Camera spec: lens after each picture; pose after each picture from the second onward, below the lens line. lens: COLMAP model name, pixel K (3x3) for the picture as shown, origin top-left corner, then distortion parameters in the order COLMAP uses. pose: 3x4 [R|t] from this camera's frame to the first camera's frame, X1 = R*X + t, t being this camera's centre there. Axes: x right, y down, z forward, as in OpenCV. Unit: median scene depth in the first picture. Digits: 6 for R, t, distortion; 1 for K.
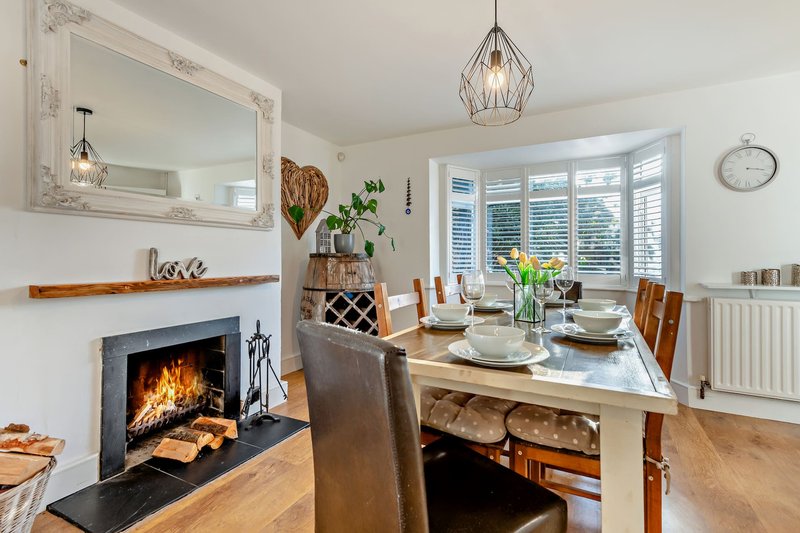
lens RADIAL K [[371.0, 0, 409.2], [0, 371.0, 258.6], [0, 0, 1]] dist [0.010958, -0.001240]
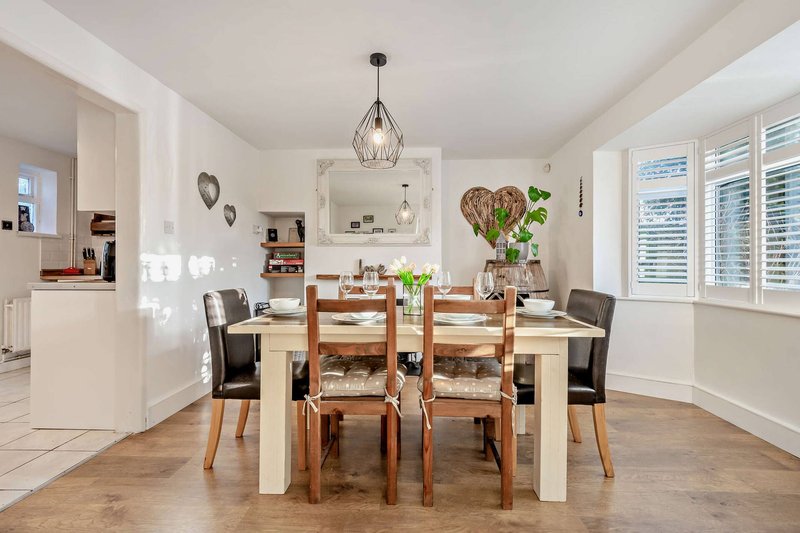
lens RADIAL K [[352.6, 0, 408.9], [0, 352.6, 262.0], [0, 0, 1]] dist [0.012709, -0.000299]
pose [[0.418872, -0.003495, -0.908039, 0.963792], [0.005274, 0.999985, -0.001416, -0.008785], [0.908030, -0.004196, 0.418884, 0.358102]]
